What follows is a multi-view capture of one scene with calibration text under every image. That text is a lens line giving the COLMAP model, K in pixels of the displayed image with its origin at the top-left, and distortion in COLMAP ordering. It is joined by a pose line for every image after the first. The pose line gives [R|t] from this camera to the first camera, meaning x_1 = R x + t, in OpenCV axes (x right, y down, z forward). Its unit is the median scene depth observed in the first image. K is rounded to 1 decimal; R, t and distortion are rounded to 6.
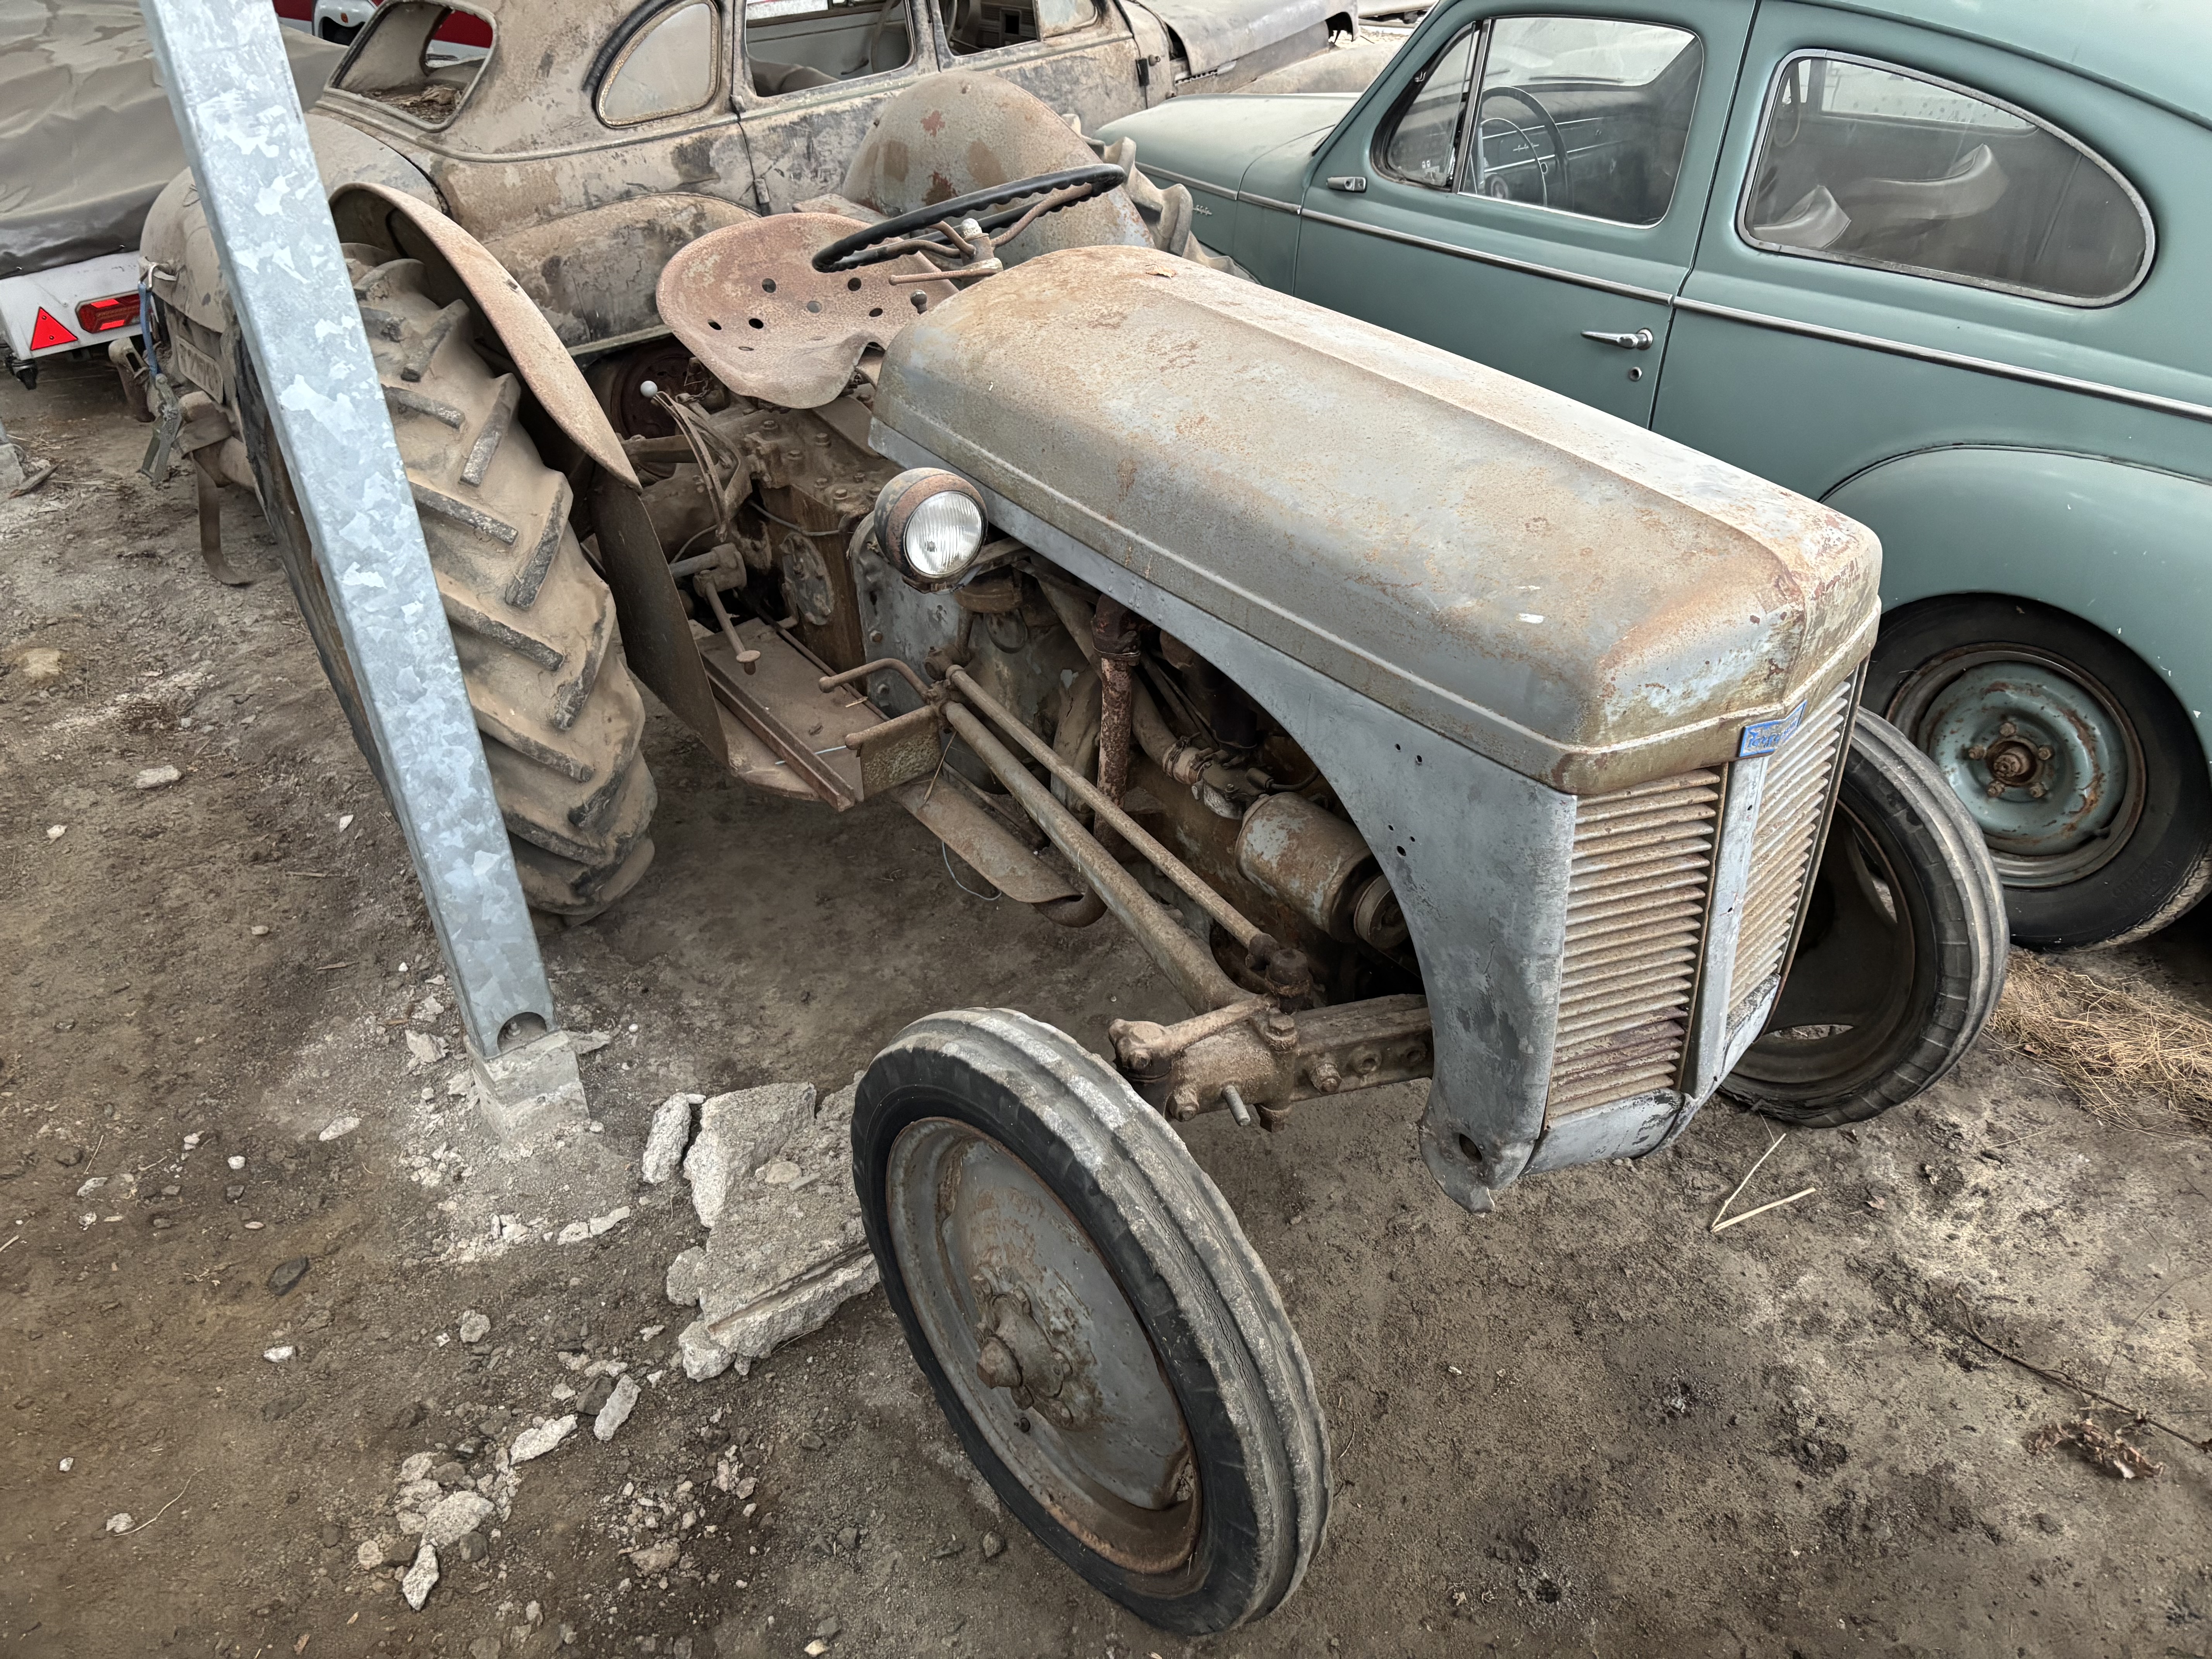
lens RADIAL K [[1673.2, 0, 1094.0], [0, 1673.2, 814.4], [0, 0, 1]] dist [0.018913, -0.026361]
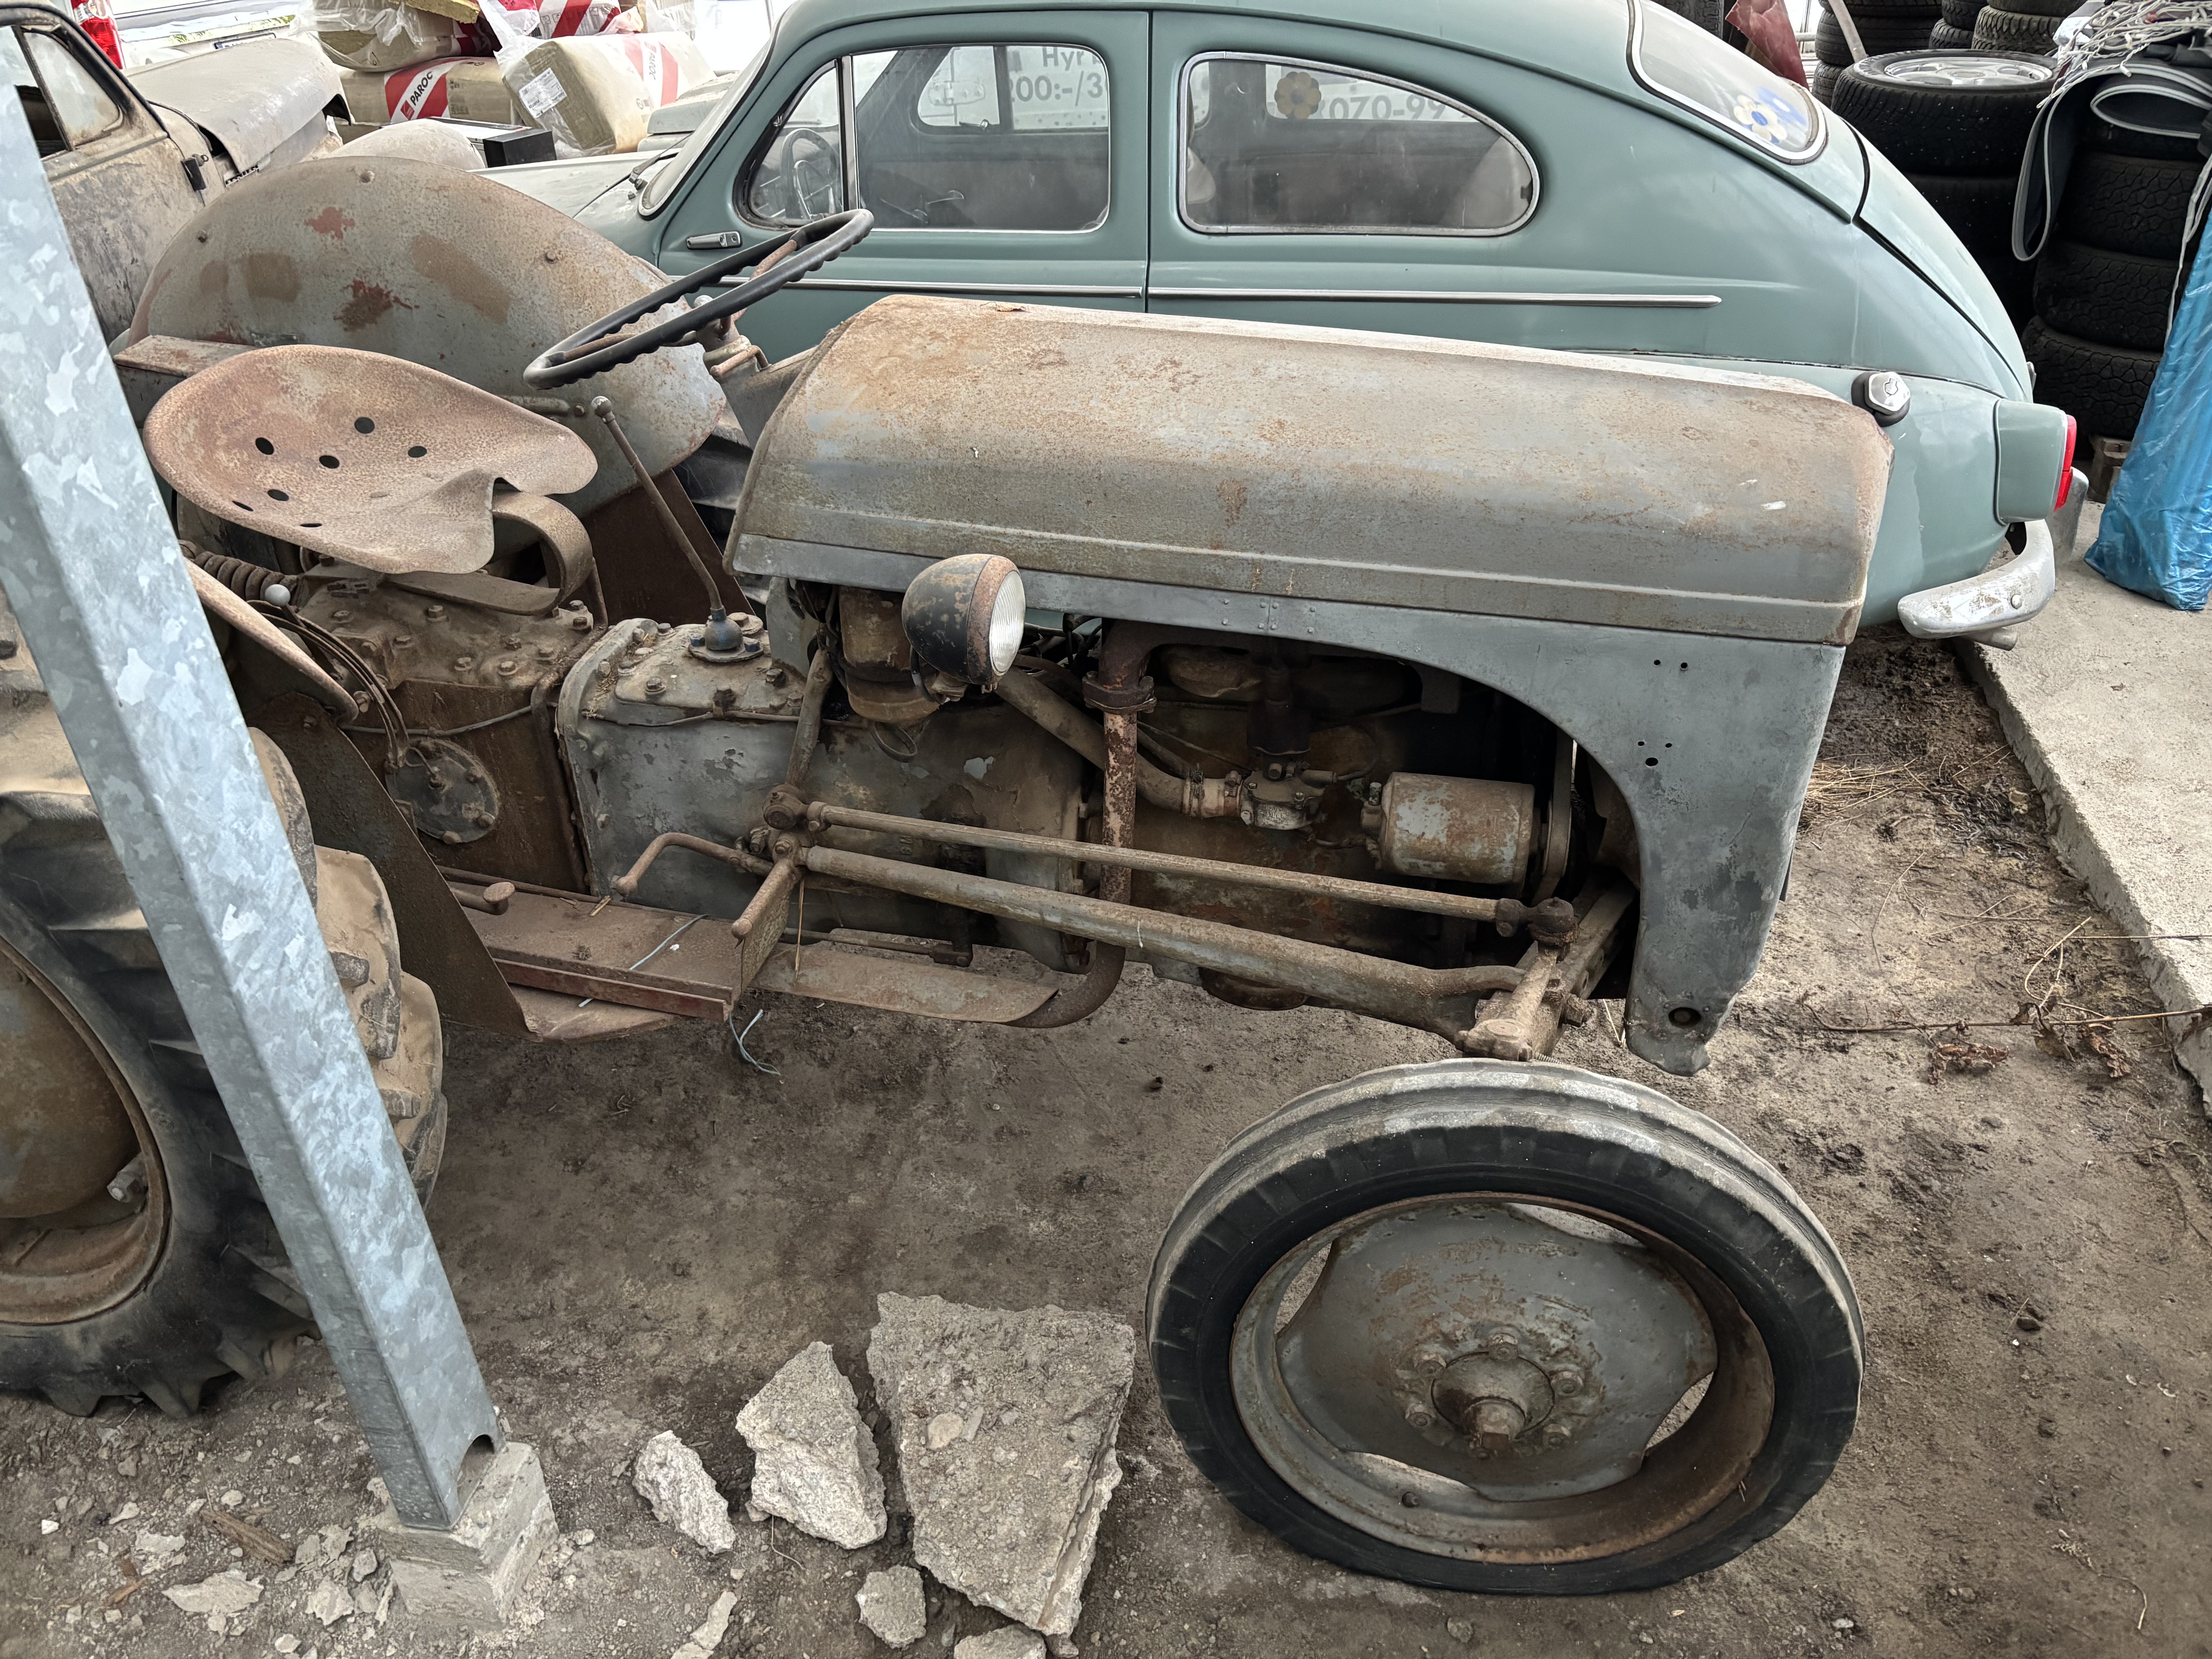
lens RADIAL K [[1673.2, 0, 1094.0], [0, 1673.2, 814.4], [0, 0, 1]] dist [0.018913, -0.026361]
pose [[0.762922, -0.323007, 0.560014, -0.526447], [0.345120, 0.935968, 0.069684, -0.108886], [-0.546664, 0.140108, 0.825547, 0.247913]]
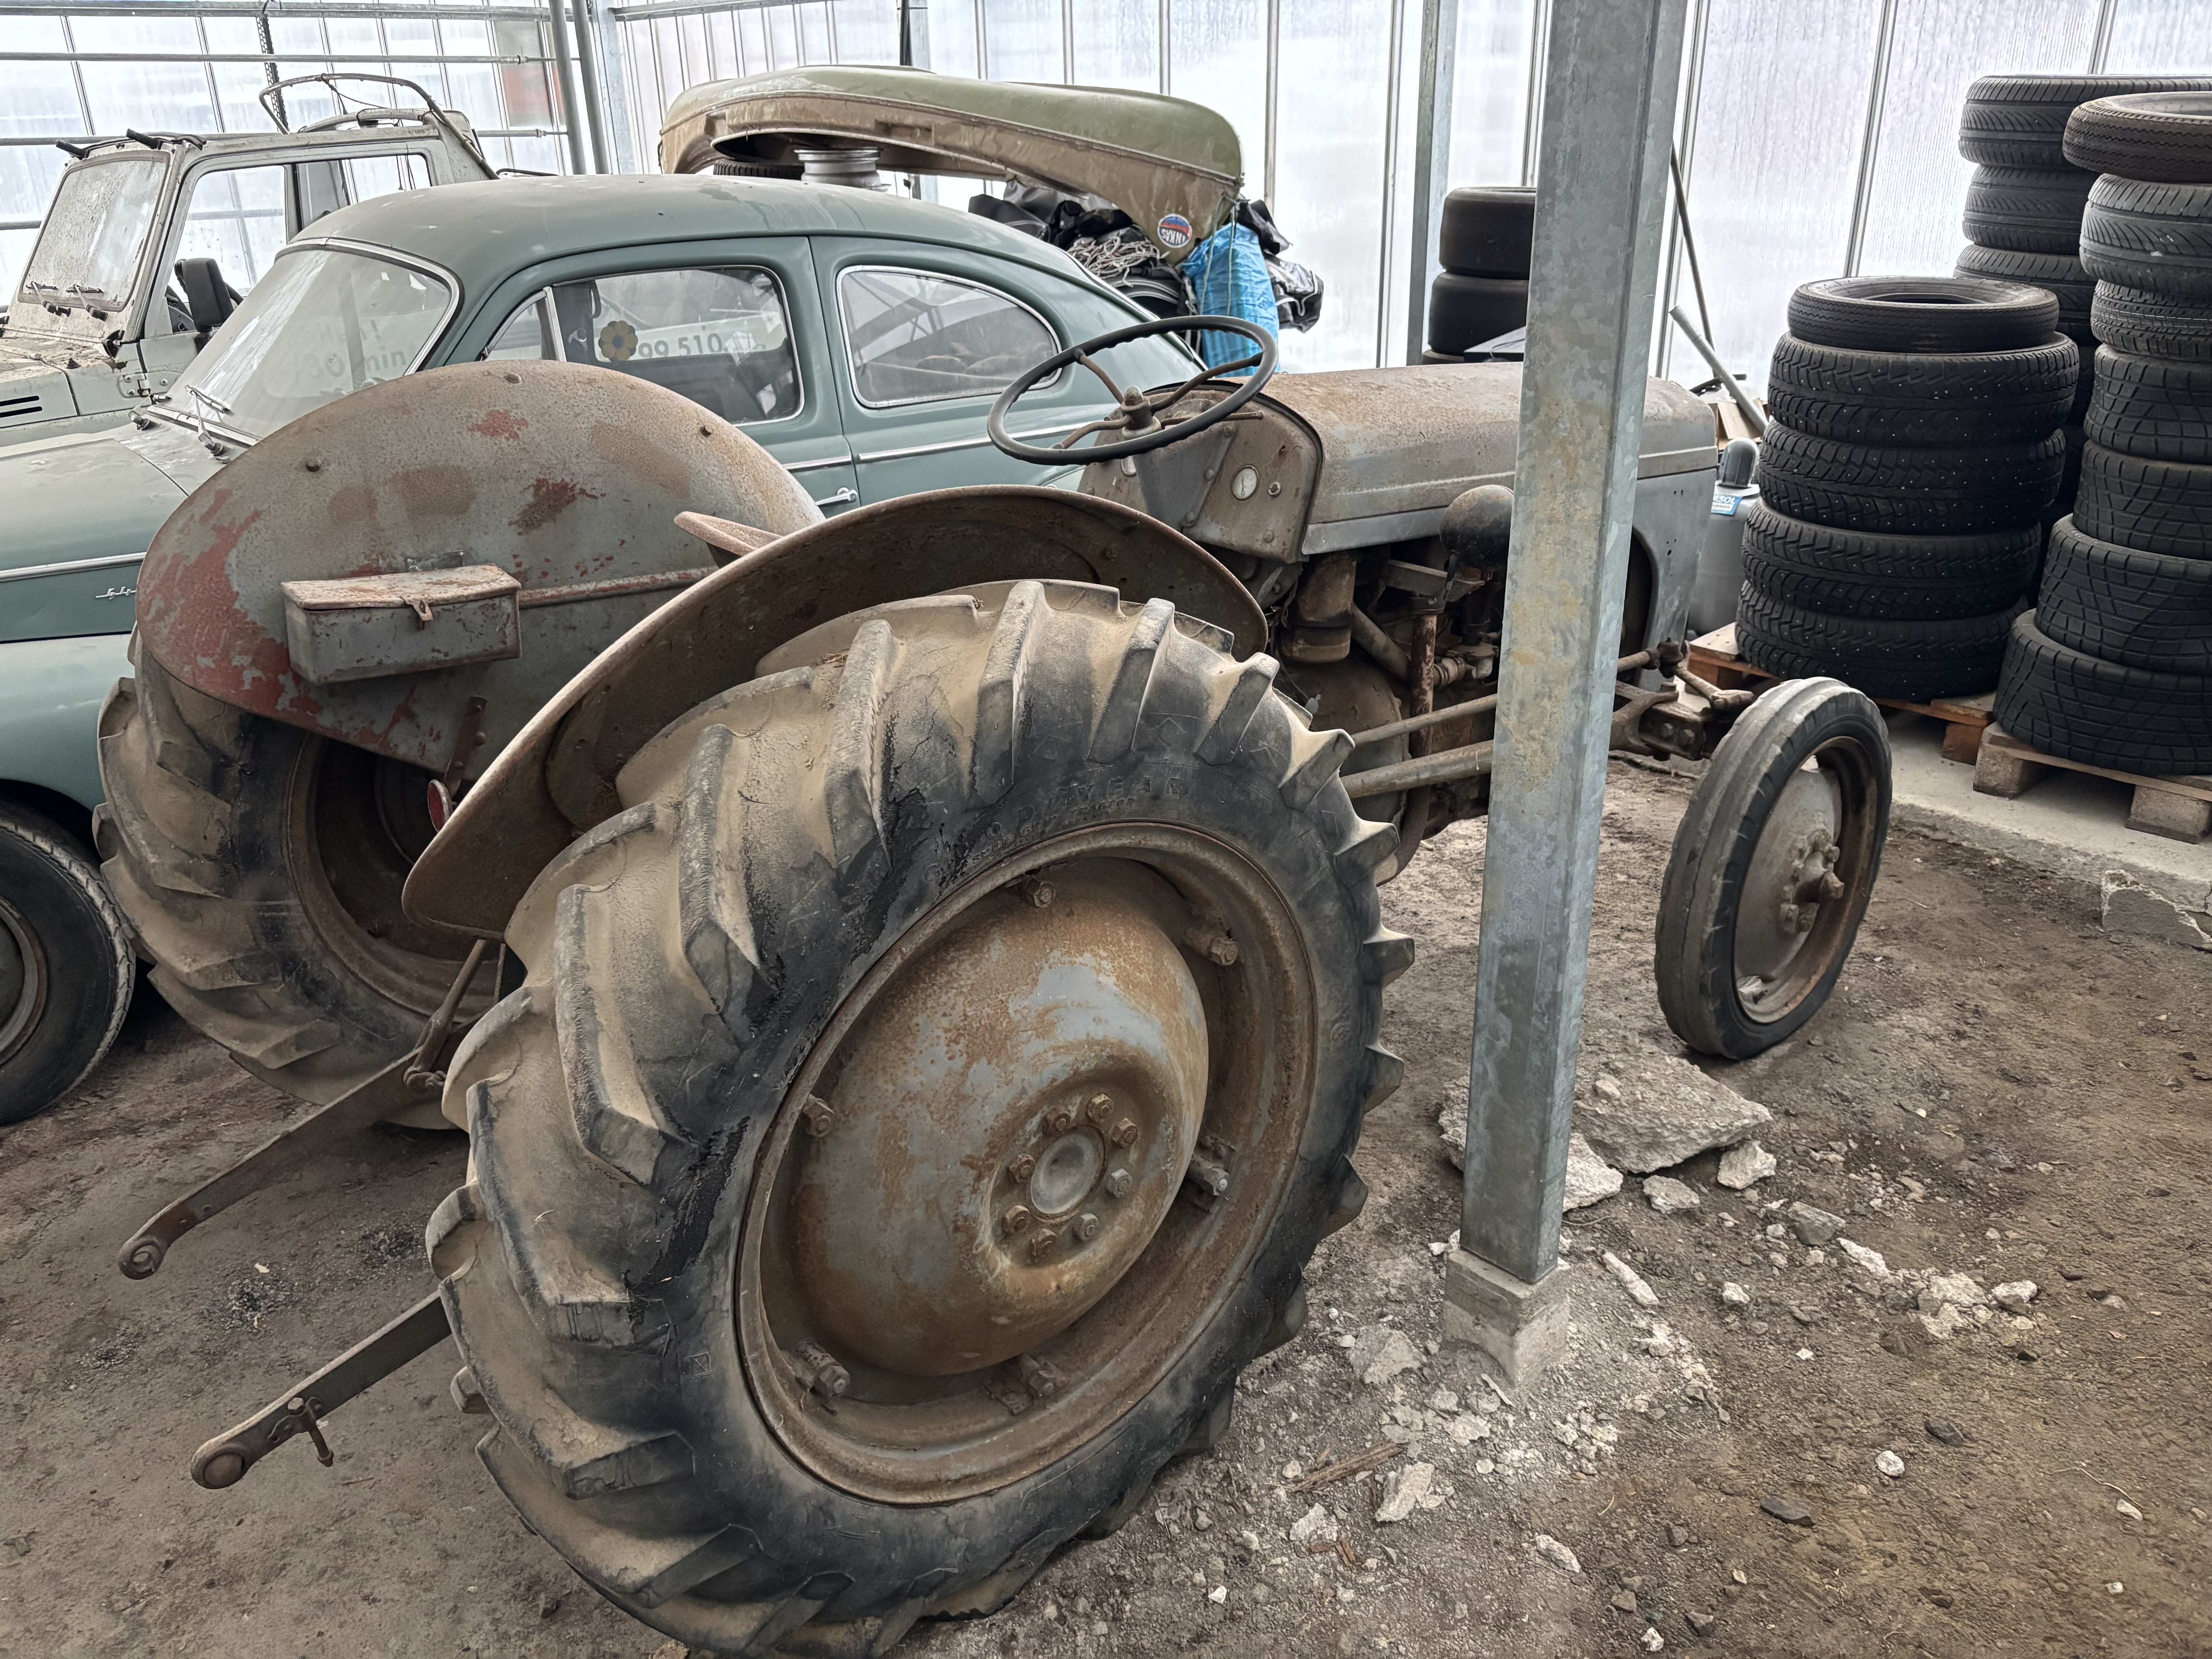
lens RADIAL K [[1673.2, 0, 1094.0], [0, 1673.2, 814.4], [0, 0, 1]] dist [0.018913, -0.026361]
pose [[-0.046476, -0.335304, 0.940963, -1.294653], [0.539958, 0.784072, 0.306067, -0.525898], [-0.840408, 0.522305, 0.144610, 1.100284]]
